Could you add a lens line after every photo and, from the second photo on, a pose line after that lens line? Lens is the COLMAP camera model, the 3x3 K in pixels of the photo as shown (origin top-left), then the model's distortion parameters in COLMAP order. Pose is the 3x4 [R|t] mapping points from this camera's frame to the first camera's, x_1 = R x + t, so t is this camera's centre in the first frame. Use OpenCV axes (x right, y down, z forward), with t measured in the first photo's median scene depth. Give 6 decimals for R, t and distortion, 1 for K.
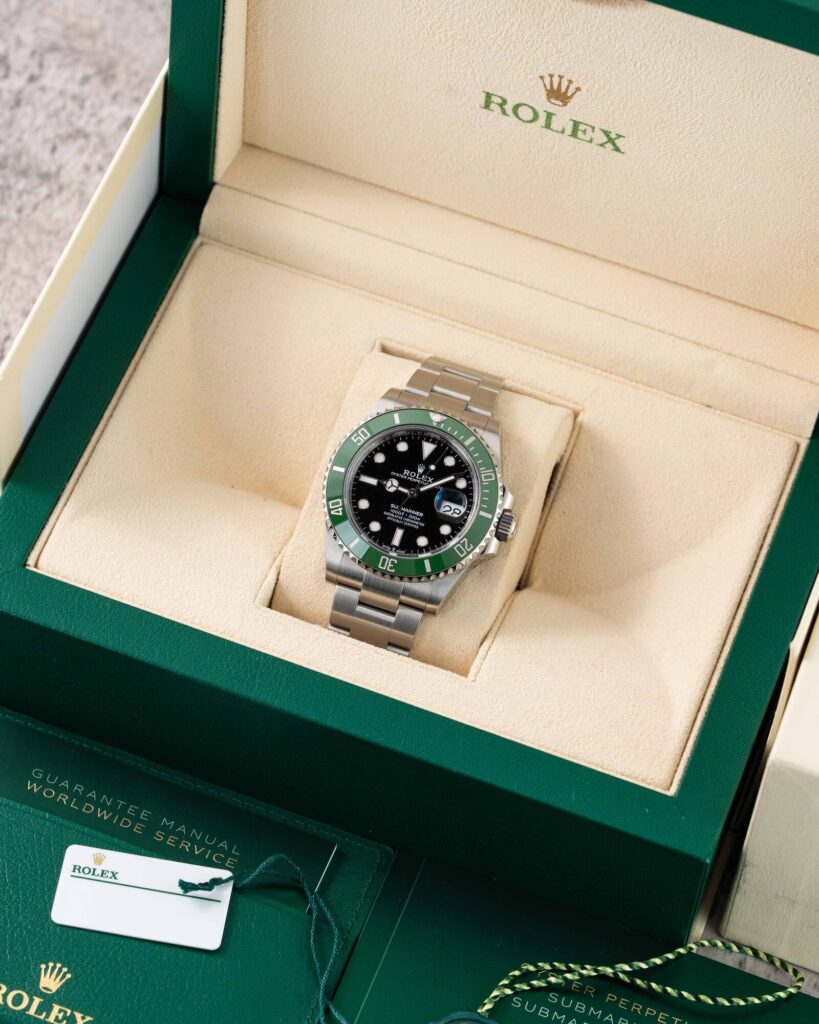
lens RADIAL K [[4867.4, 0, 411.0], [0, 4867.4, 512.0], [0, 0, 1]] dist [-0.149528, 0.000000]
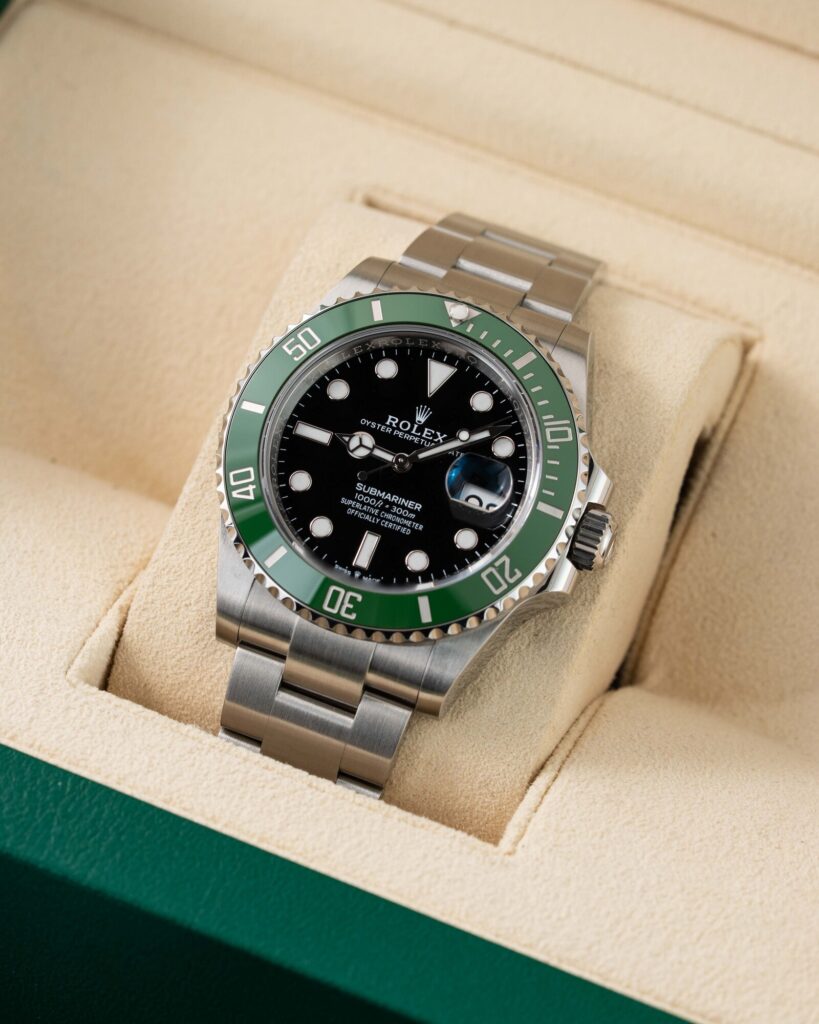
lens RADIAL K [[4867.4, 0, 405.8], [0, 4867.4, 511.3], [0, 0, 1]] dist [-0.149528, 0.000000]
pose [[0.998294, 0.040764, -0.041791, 0.021104], [-0.044371, 0.995010, -0.089370, 0.044177], [0.037940, 0.091072, 0.995121, 0.517560]]
